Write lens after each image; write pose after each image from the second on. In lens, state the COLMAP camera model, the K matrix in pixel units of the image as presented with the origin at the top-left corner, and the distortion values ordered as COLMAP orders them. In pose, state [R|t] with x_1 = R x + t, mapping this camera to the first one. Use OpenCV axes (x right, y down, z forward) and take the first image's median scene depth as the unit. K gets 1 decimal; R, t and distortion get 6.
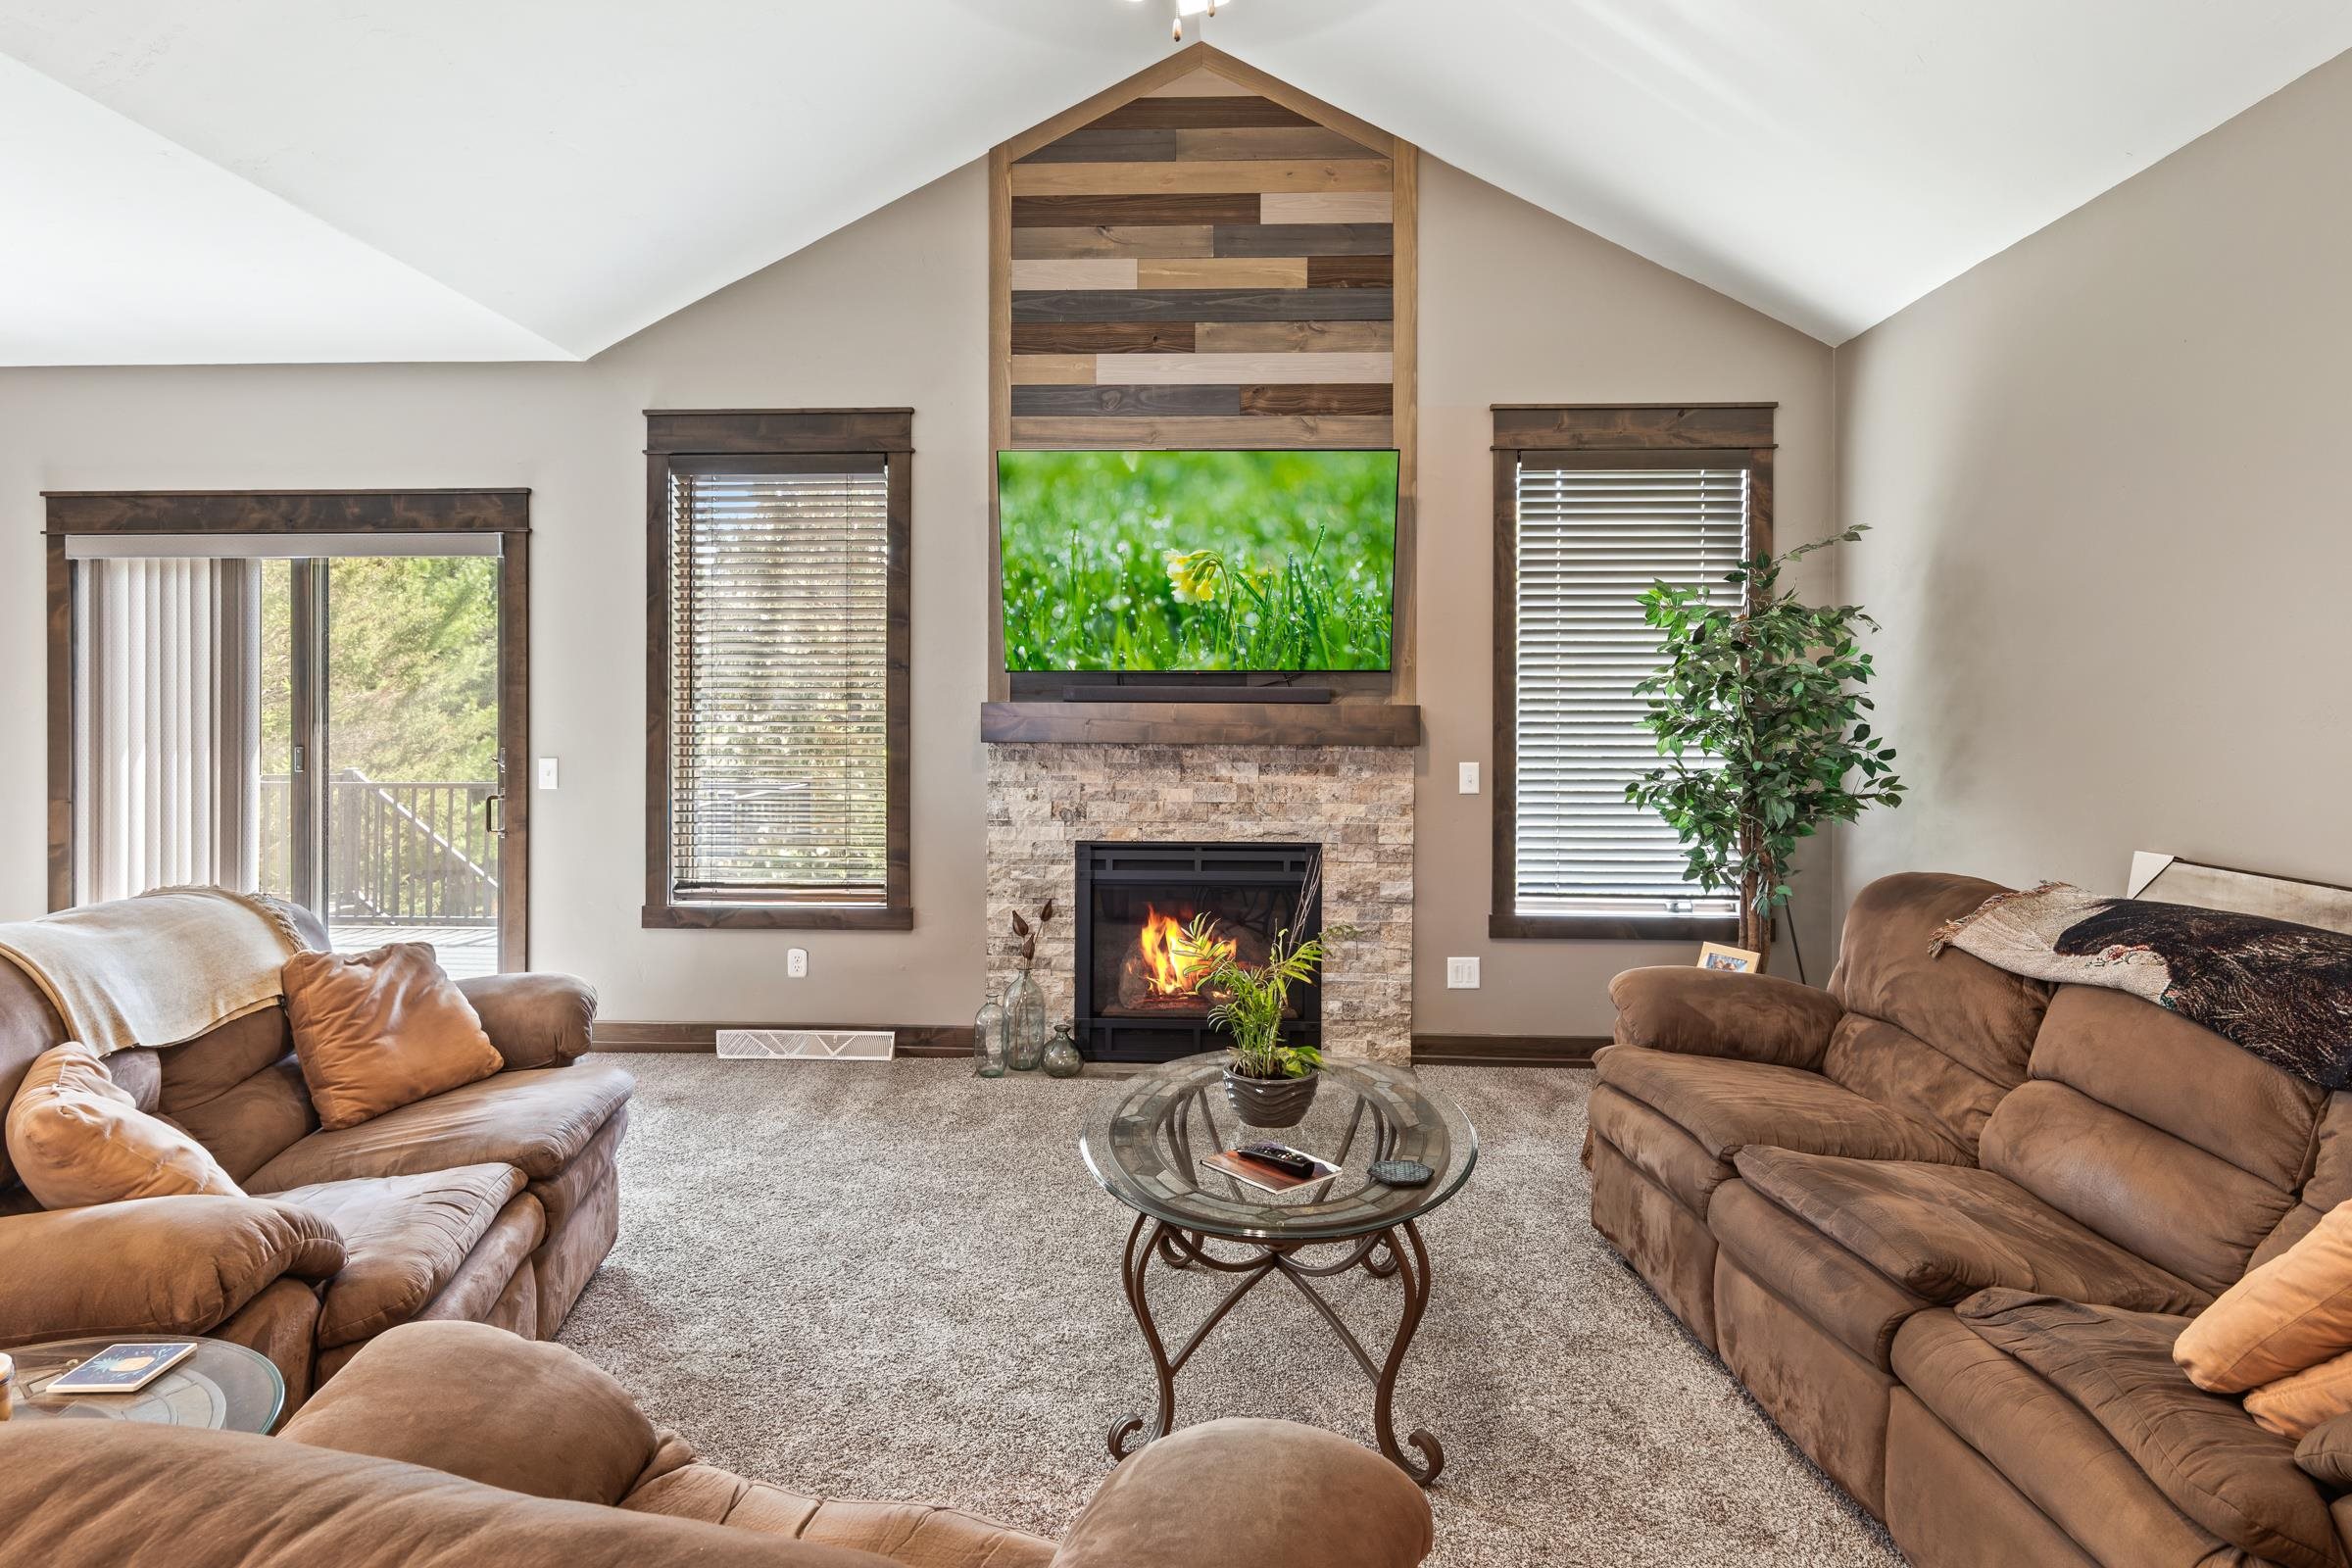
lens RADIAL K [[1325.9, 0, 1175.4], [0, 1325.9, 701.9], [0, 0, 1]] dist [0.006351, -0.000570]
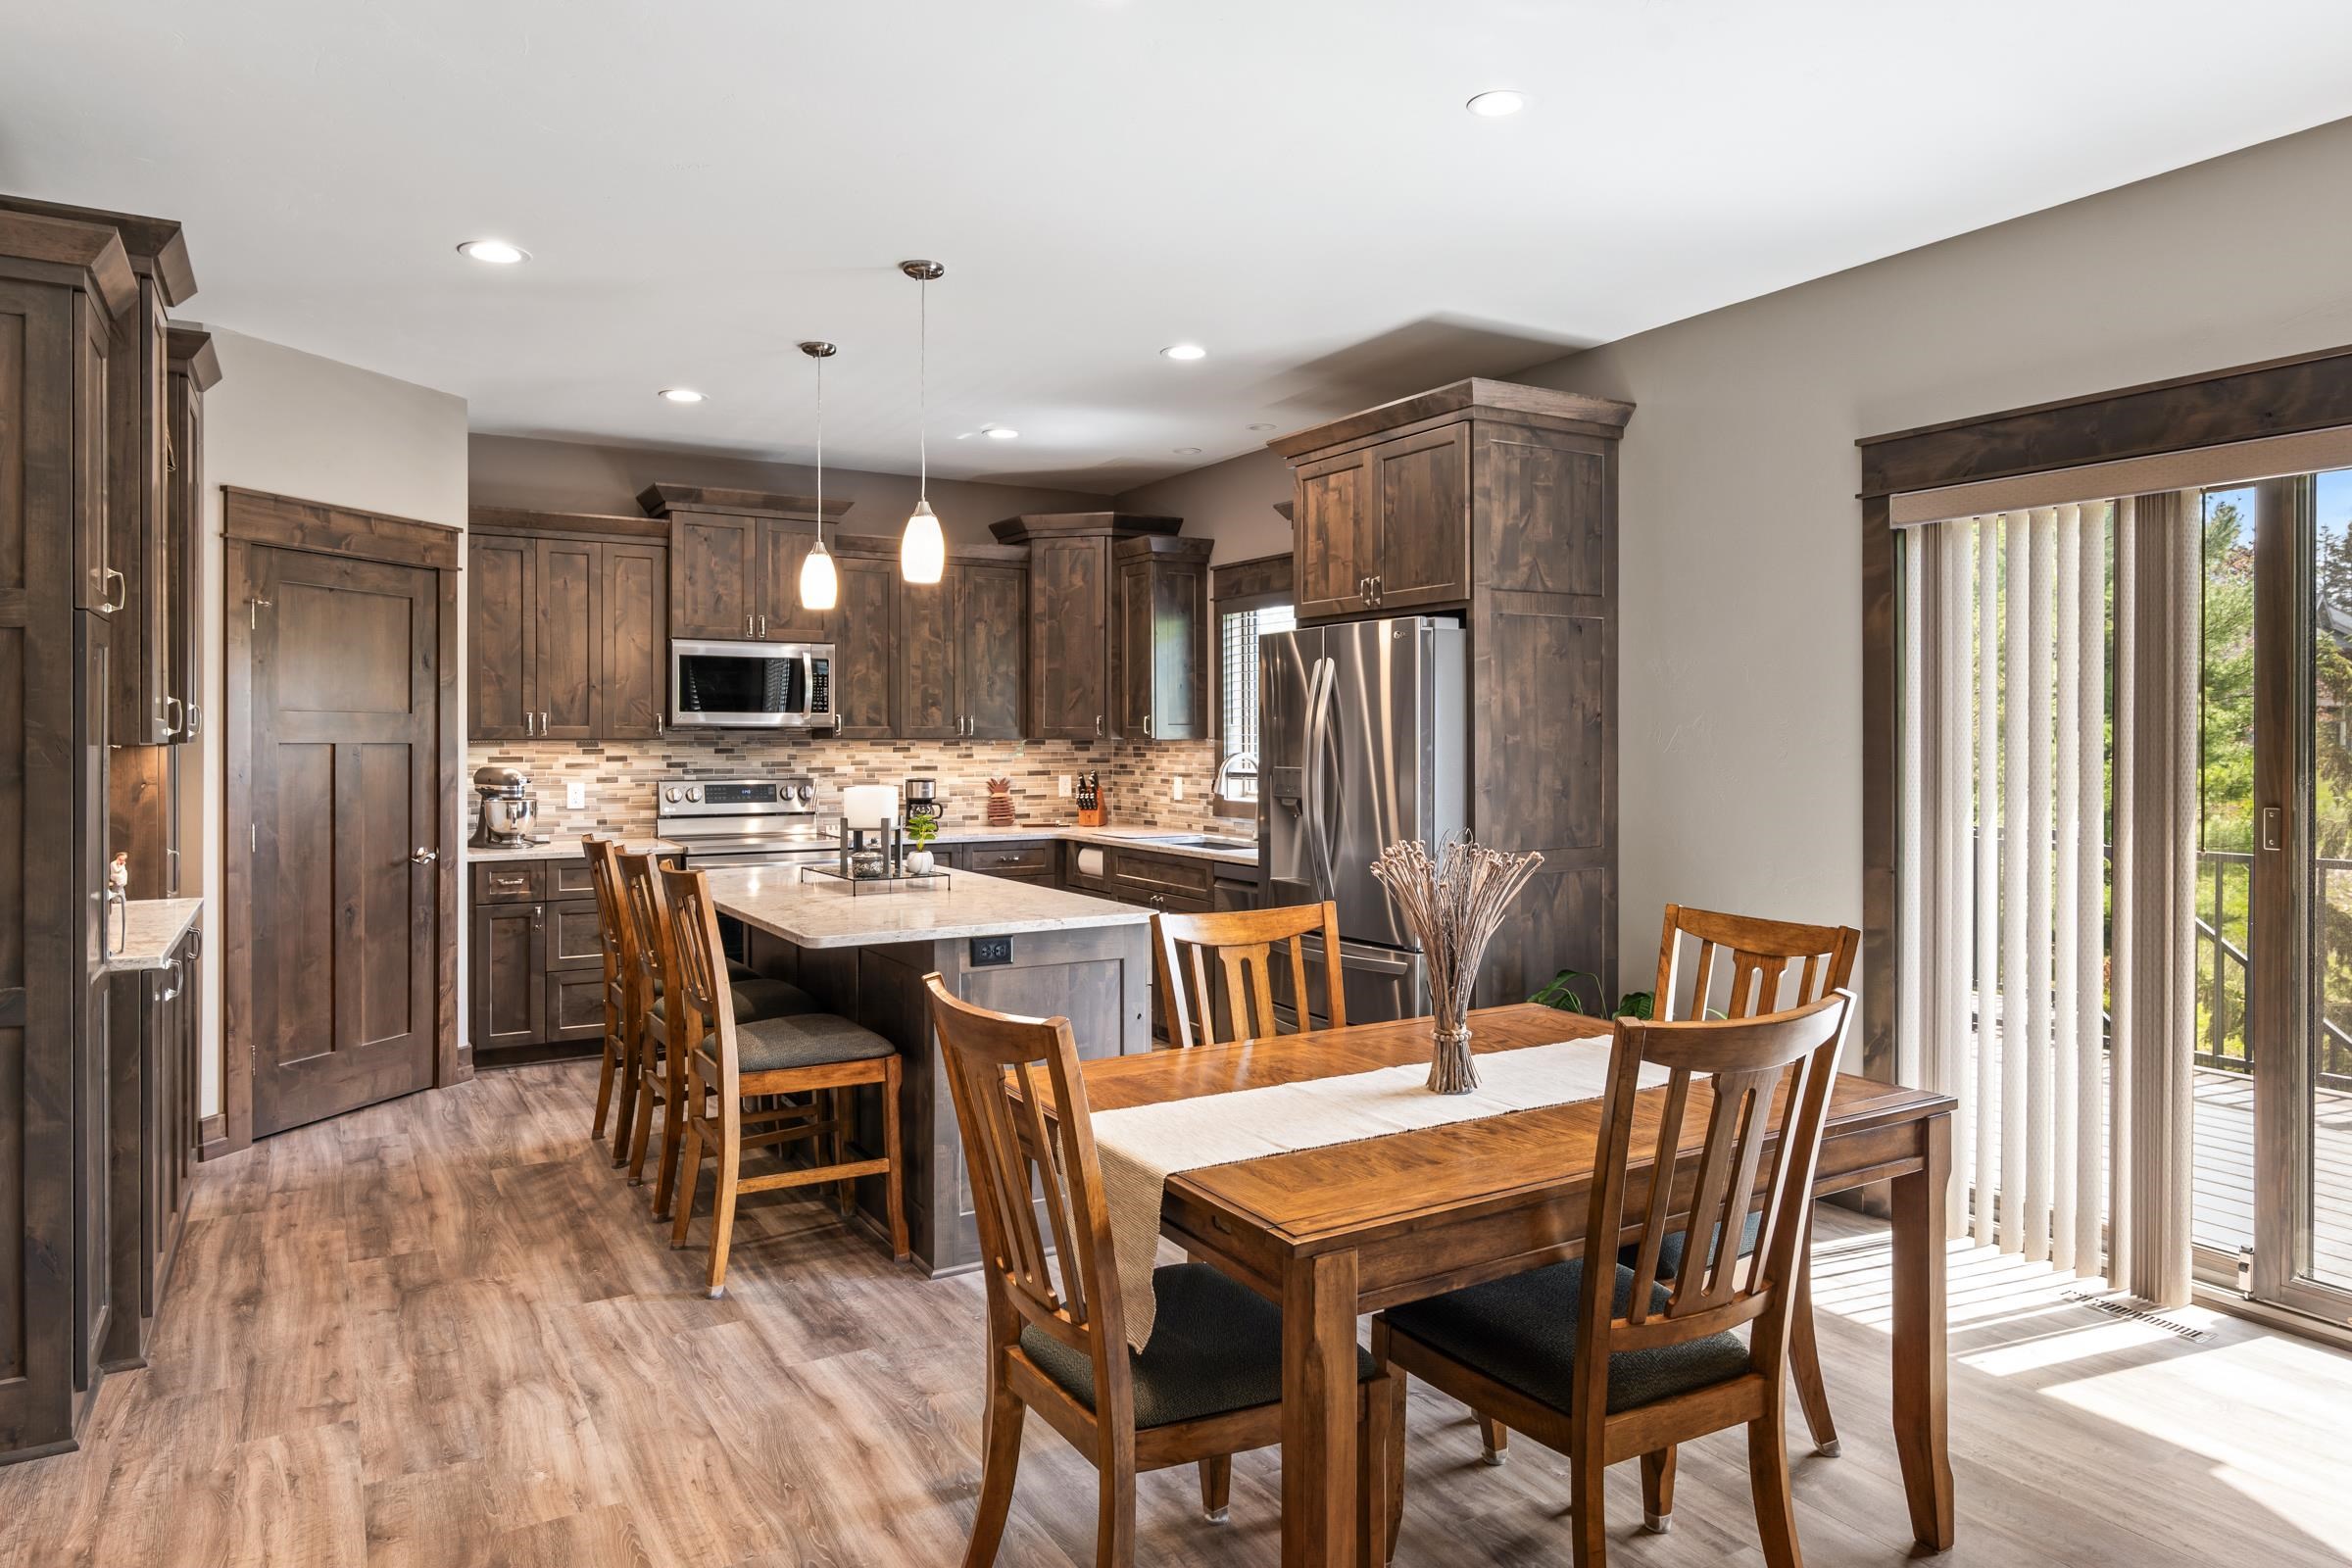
lens RADIAL K [[1438.1, 0, 1143.4], [0, 1438.1, 738.7], [0, 0, 1]] dist [-0.001424, 0.001728]
pose [[0.537899, 0.001051, -0.843009, -0.410905], [0.000836, 0.999998, 0.001780, 0.002730], [0.843009, -0.001663, 0.537897, 0.259214]]
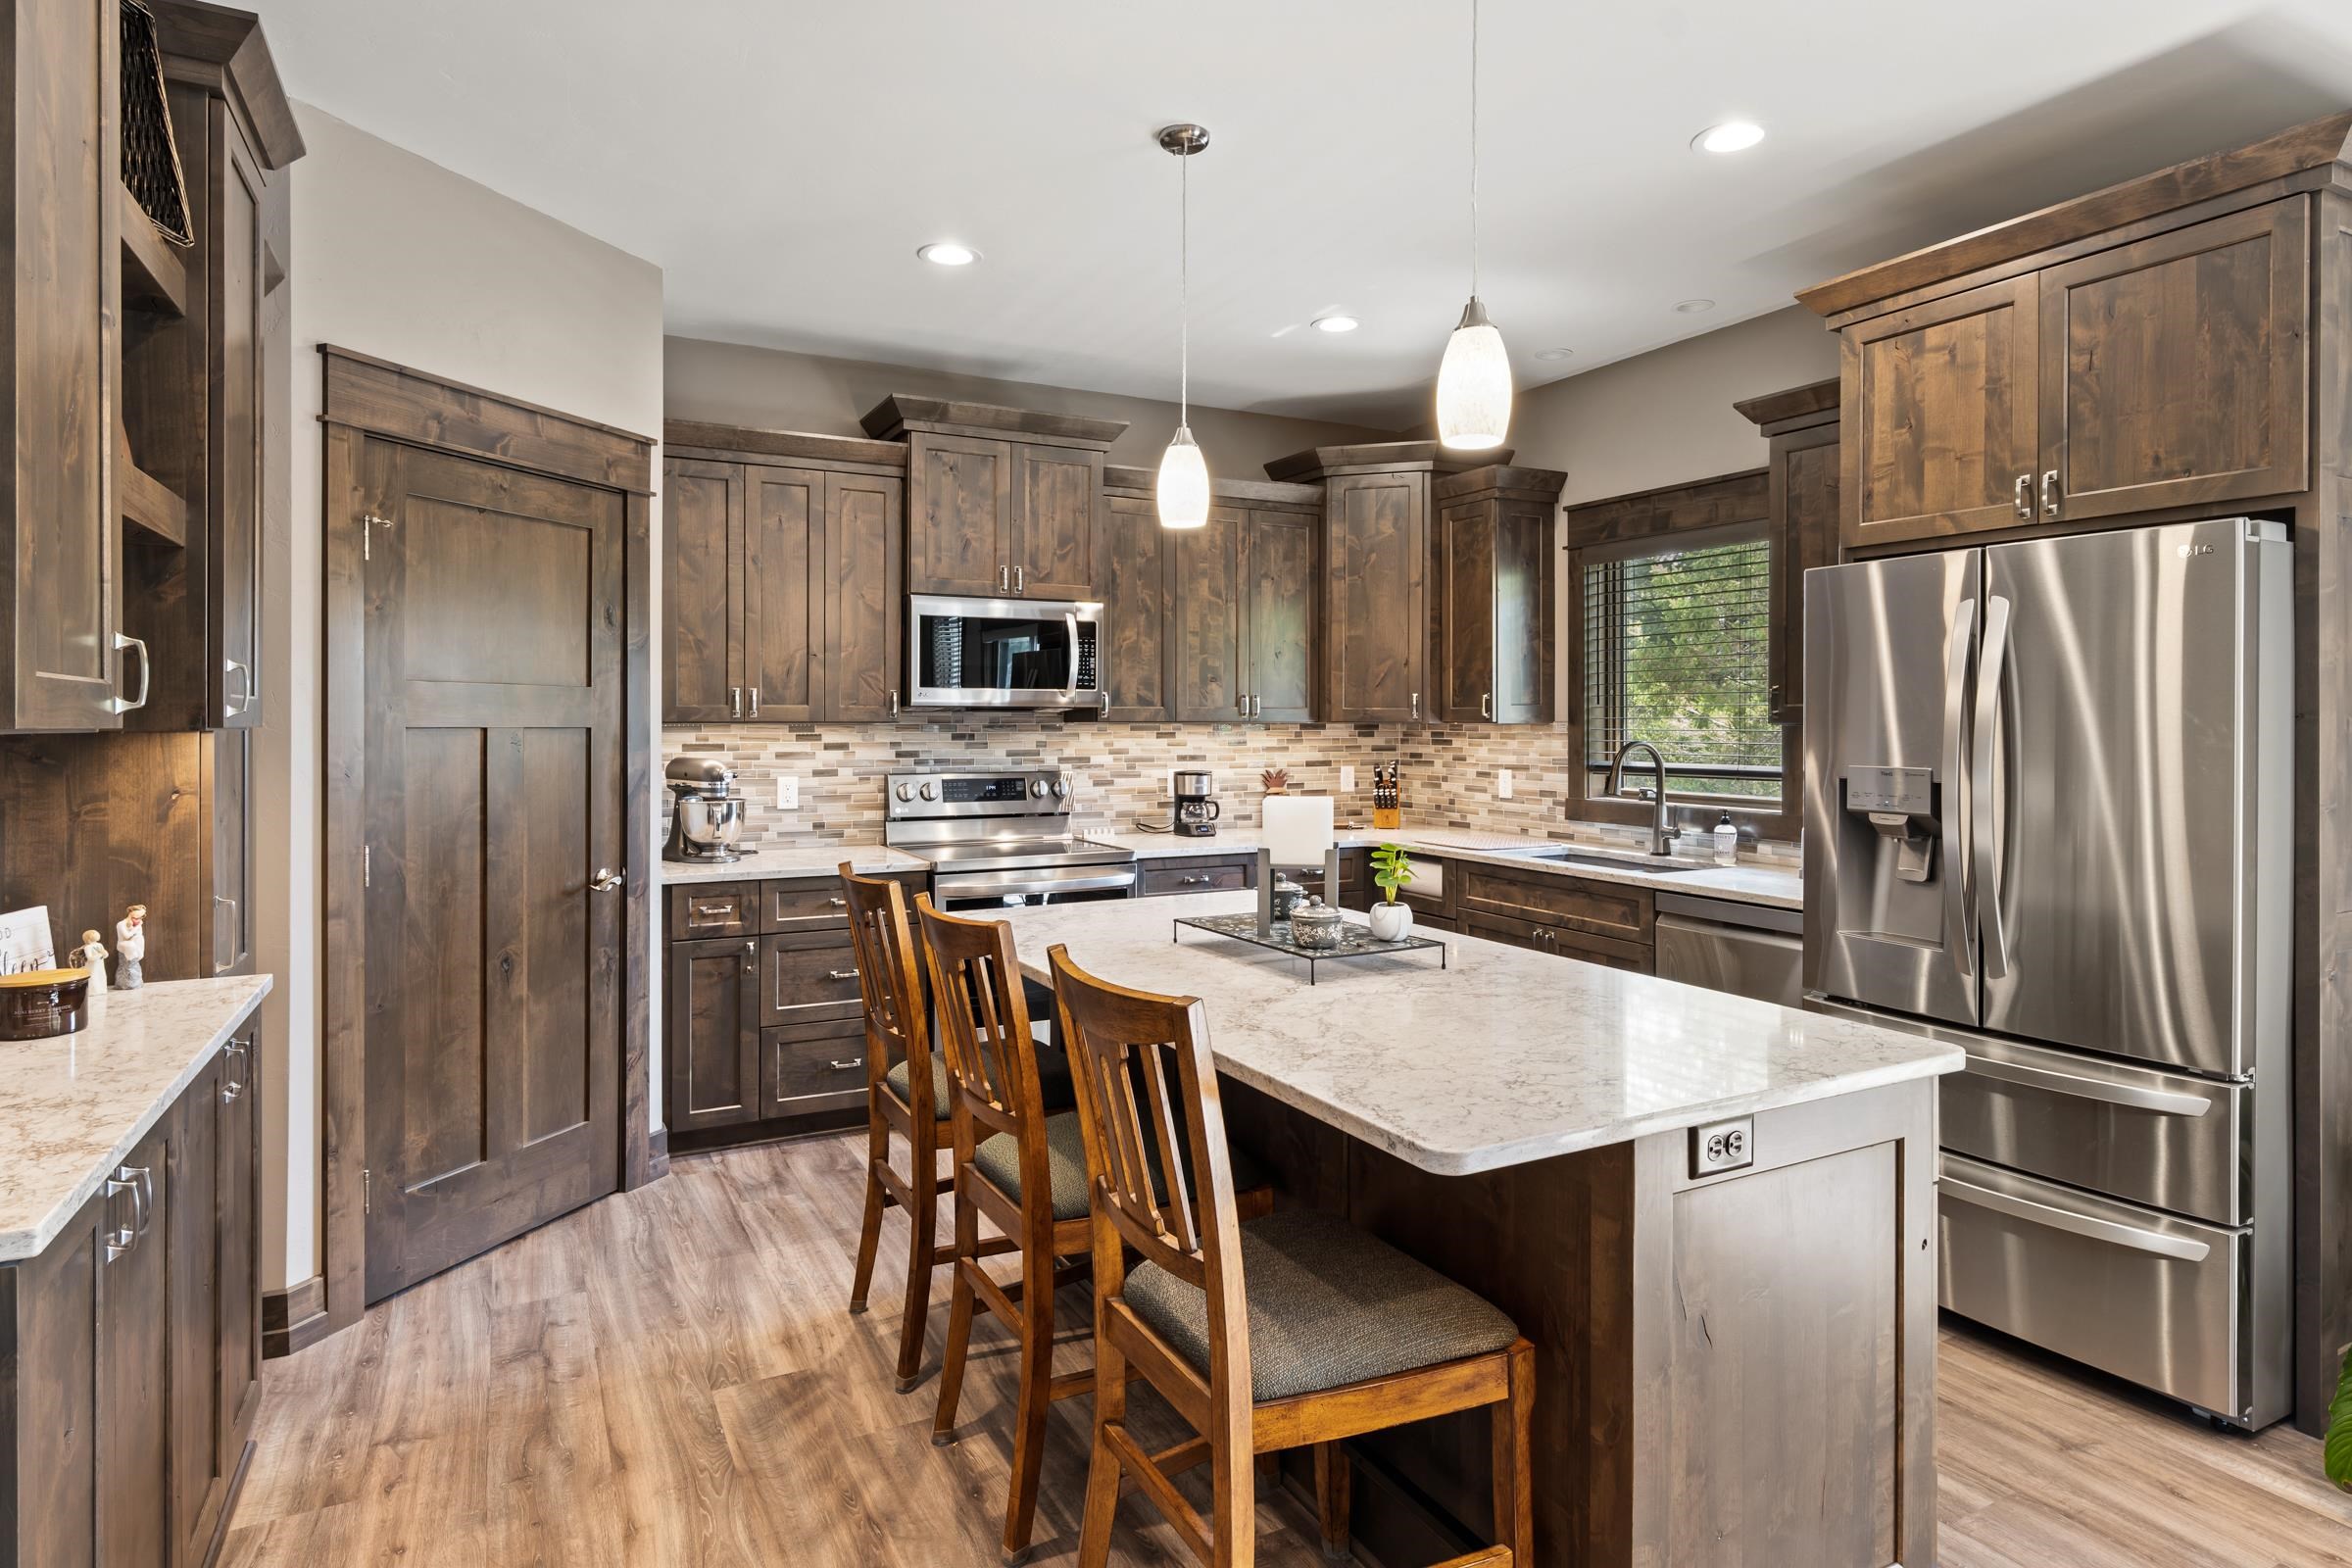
lens RADIAL K [[1250.8, 0, 1122.4], [0, 1250.8, 722.8], [0, 0, 1]] dist [0.000469, -0.000616]
pose [[0.484213, 0.002374, -0.874947, -0.857958], [-0.000693, 0.999997, 0.002330, 0.003371], [0.874950, -0.000522, 0.484213, 0.298222]]
